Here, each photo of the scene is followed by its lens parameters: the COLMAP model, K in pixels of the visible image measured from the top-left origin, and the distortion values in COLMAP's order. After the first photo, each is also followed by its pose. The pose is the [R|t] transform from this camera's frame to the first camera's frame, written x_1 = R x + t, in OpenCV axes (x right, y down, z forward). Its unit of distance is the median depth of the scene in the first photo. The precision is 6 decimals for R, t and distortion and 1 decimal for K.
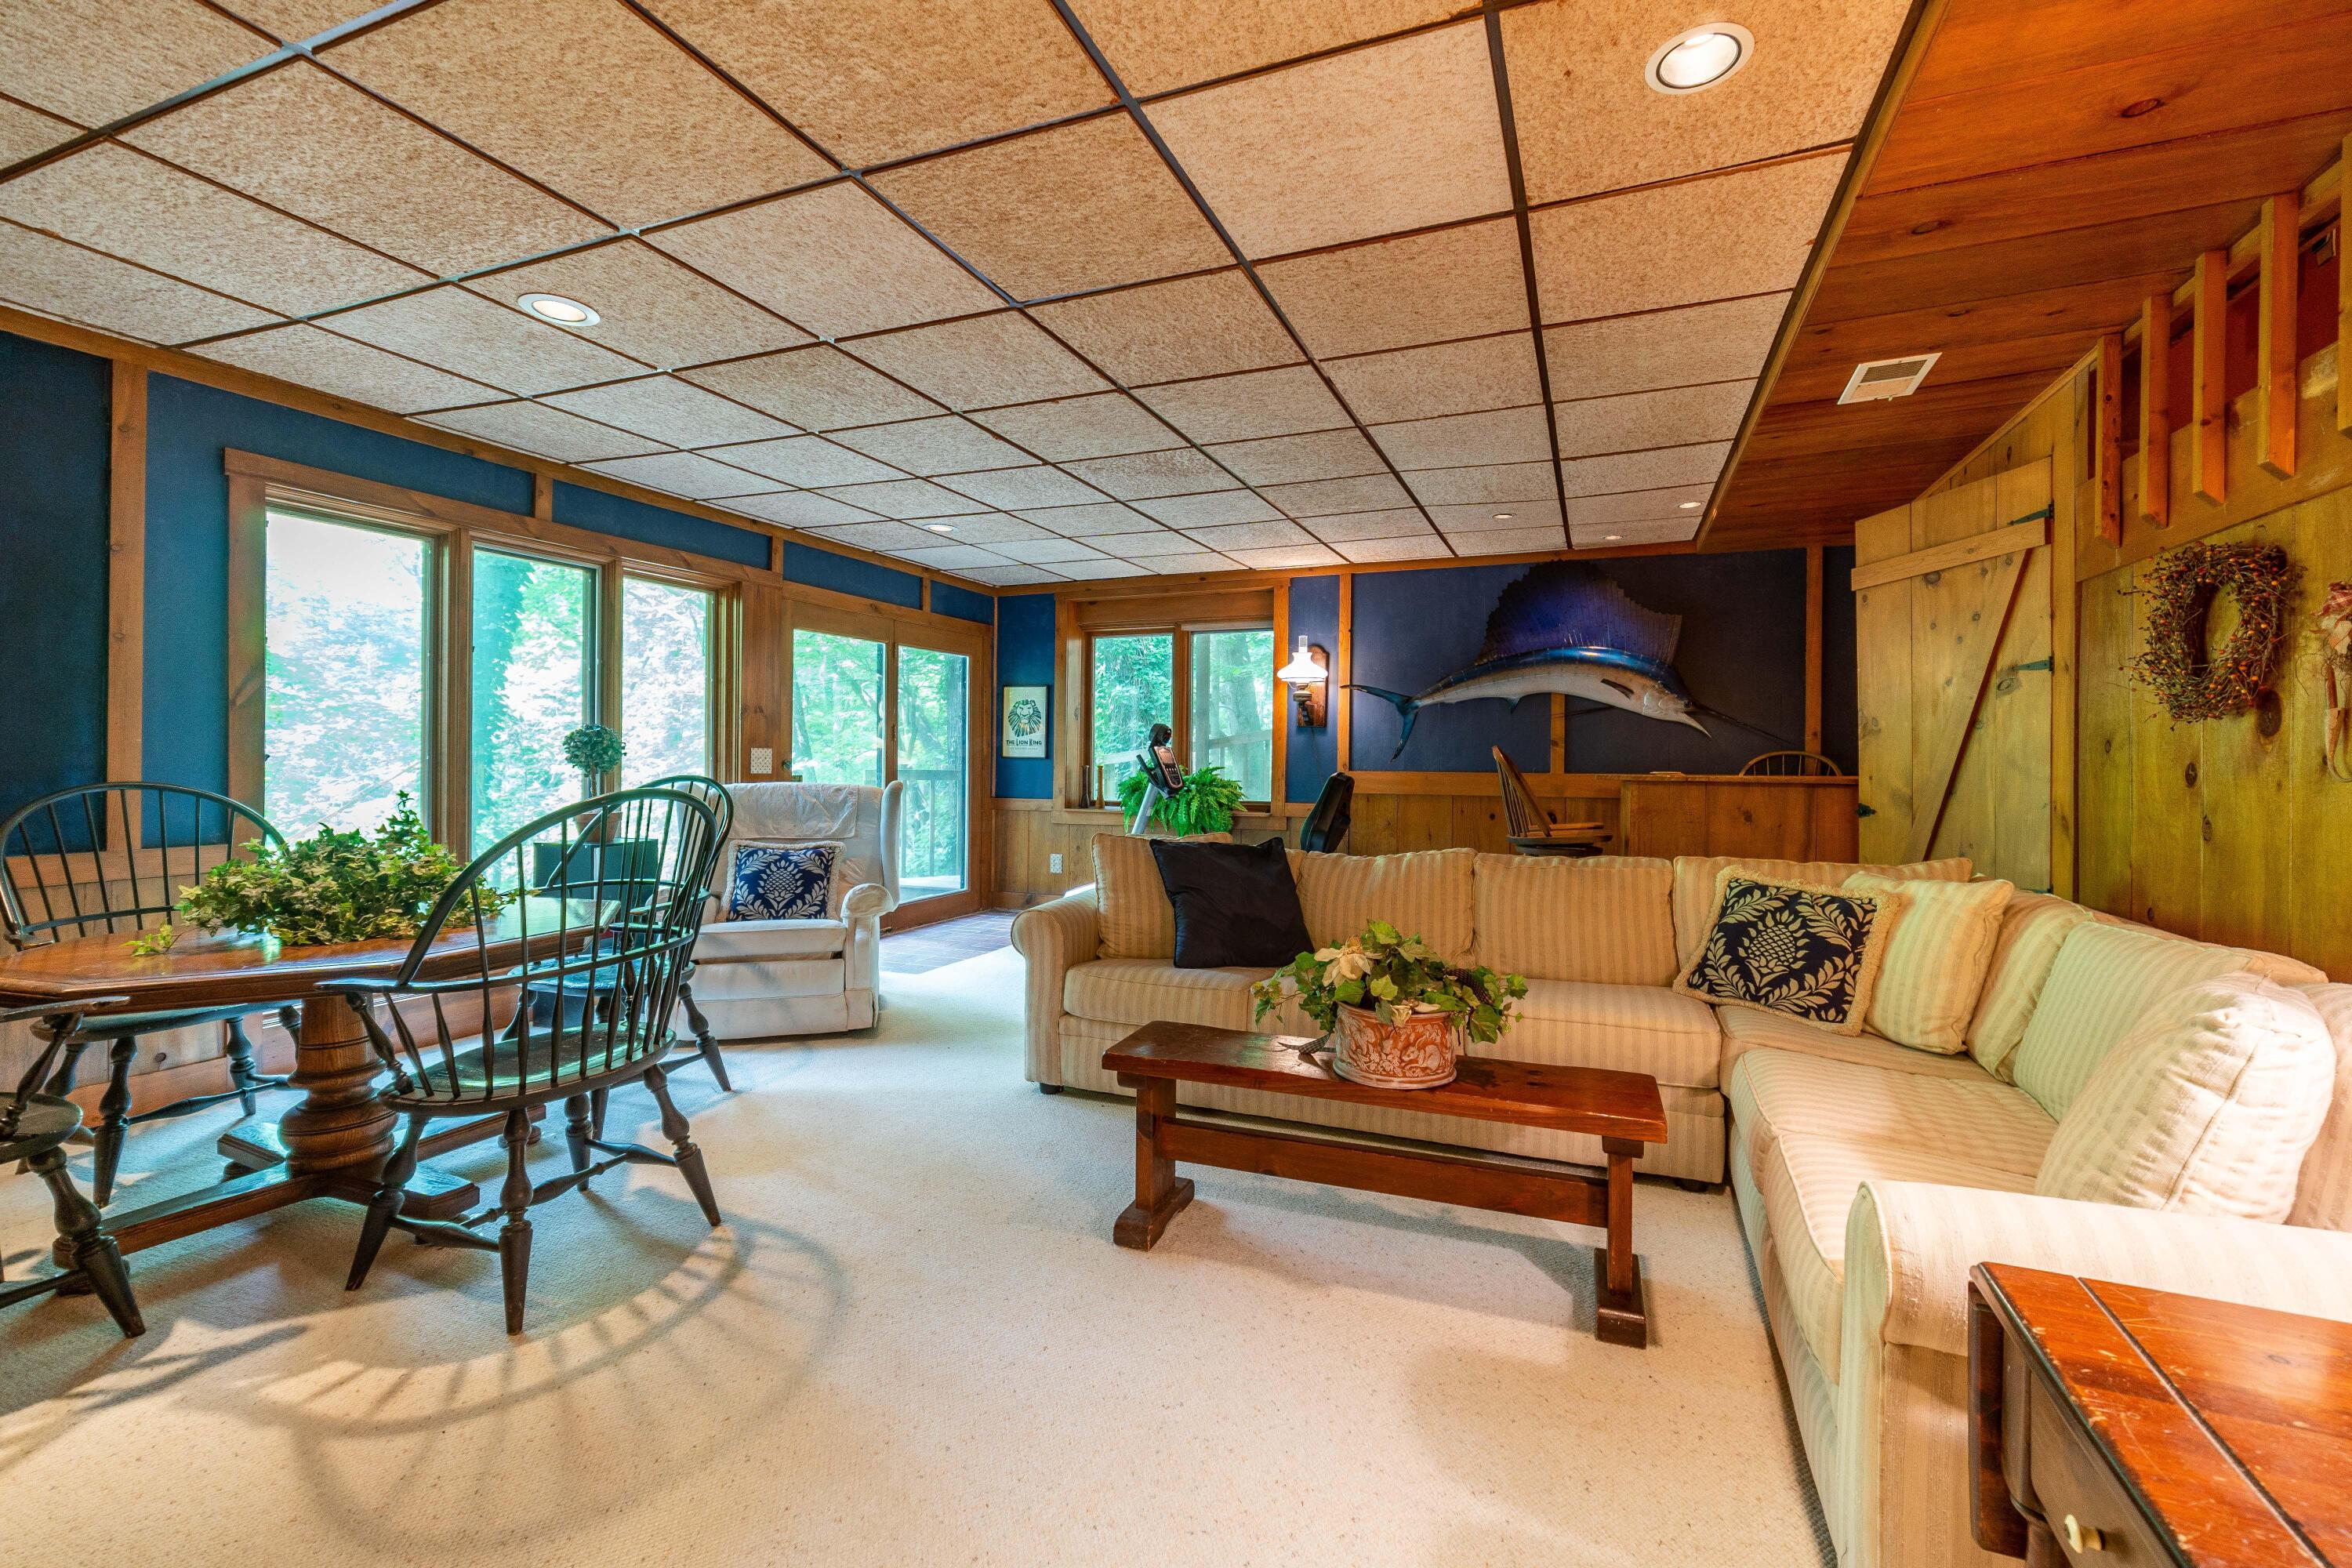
lens RADIAL K [[1023.0, 0, 1175.5], [0, 1023.0, 768.6], [0, 0, 1]] dist [0.000542, 0.000118]
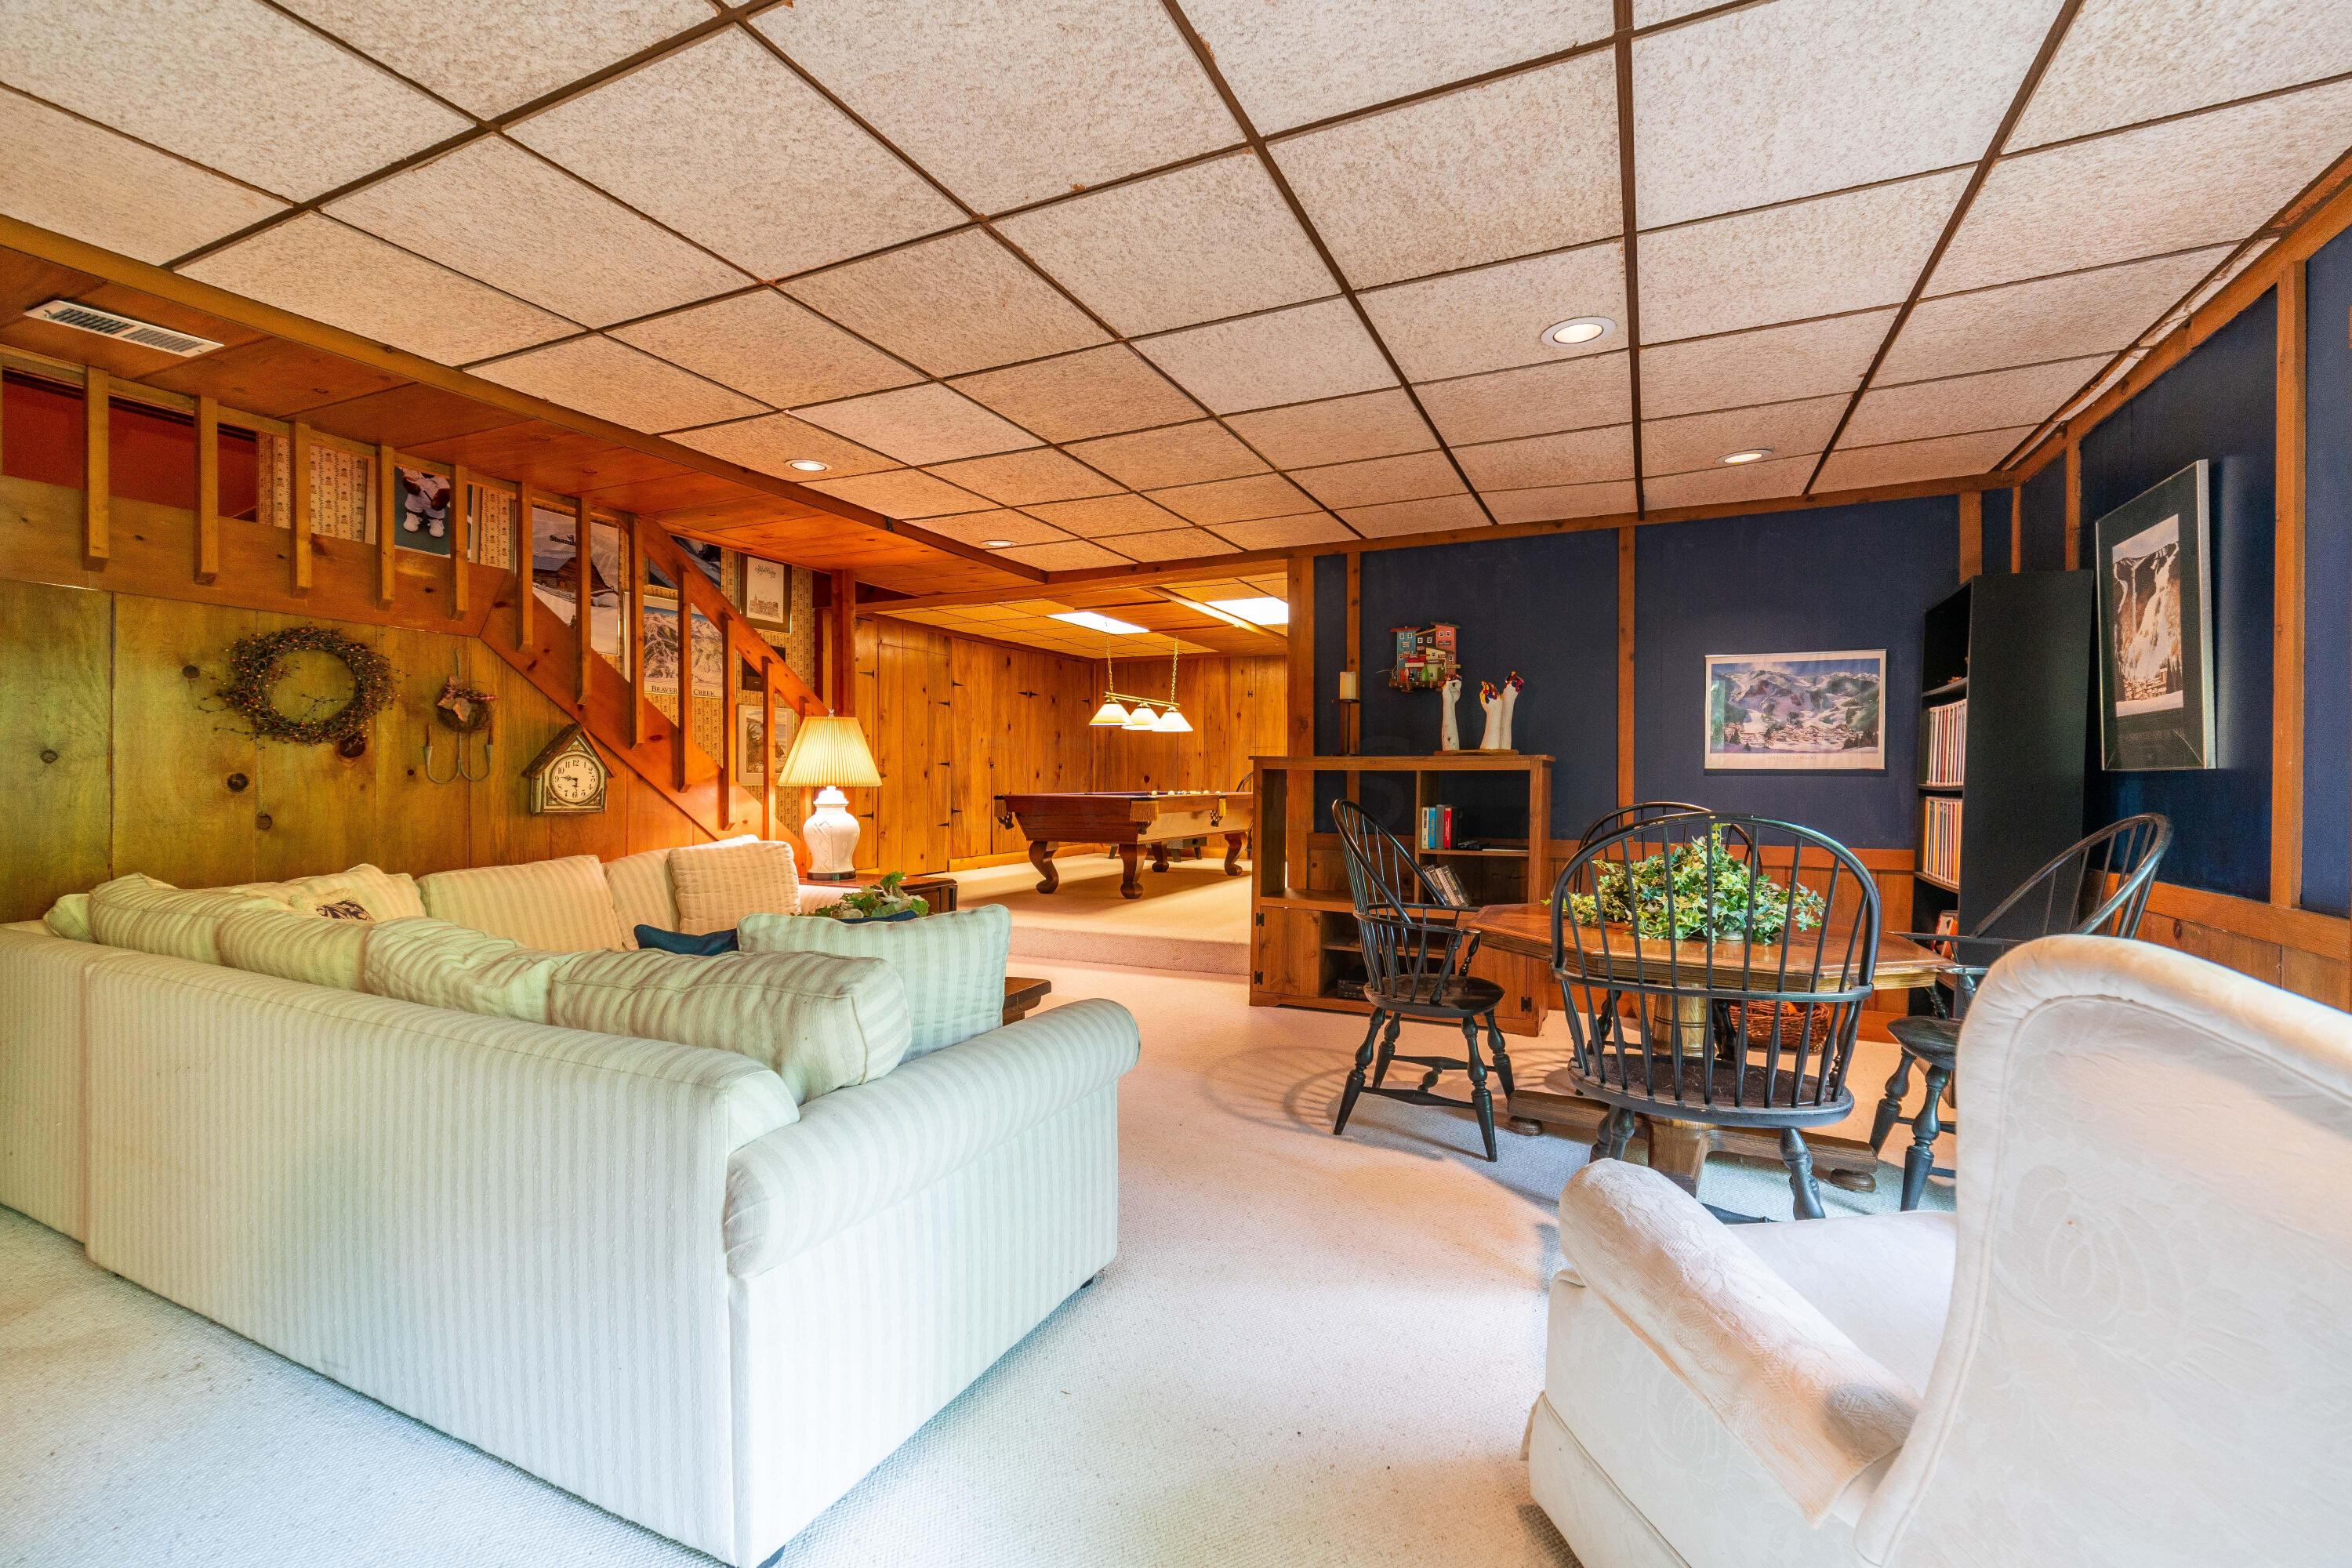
lens RADIAL K [[1023.0, 0, 1175.7], [0, 1023.0, 778.4], [0, 0, 1]] dist [0.000542, 0.000118]
pose [[-0.998755, -0.009083, 0.049049, -0.334873], [-0.008583, 0.999909, 0.010387, -0.027865], [-0.049139, 0.009953, -0.998742, 2.577287]]
